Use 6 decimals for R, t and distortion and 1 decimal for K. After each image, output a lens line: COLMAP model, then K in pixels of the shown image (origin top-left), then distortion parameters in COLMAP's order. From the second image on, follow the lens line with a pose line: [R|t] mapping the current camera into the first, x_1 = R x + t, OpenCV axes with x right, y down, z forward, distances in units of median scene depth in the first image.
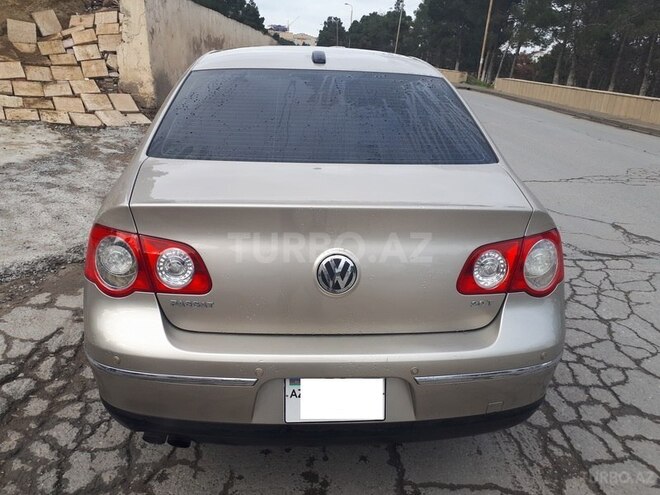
lens RADIAL K [[518.3, 0, 328.7], [0, 518.3, 248.6], [0, 0, 1]] dist [0.055415, 0.002518]
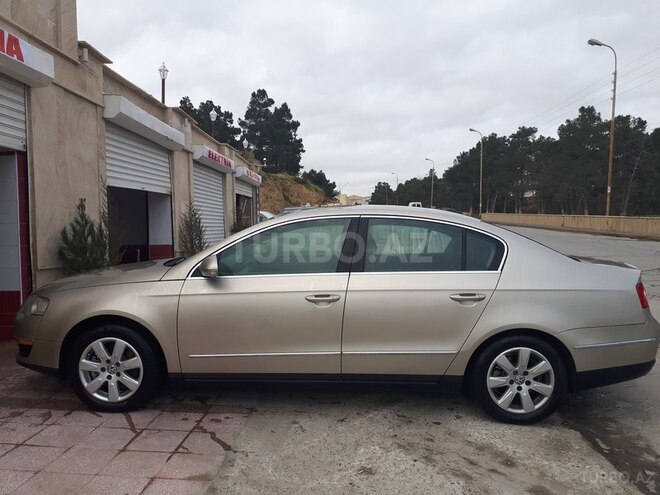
lens RADIAL K [[518.3, 0, 329.7], [0, 518.3, 246.8], [0, 0, 1]] dist [0.055415, 0.002518]
pose [[0.990803, -0.092025, -0.099204, -0.007236], [0.059764, 0.955361, -0.289333, 0.054403], [0.121401, 0.280743, 0.952074, -0.147767]]
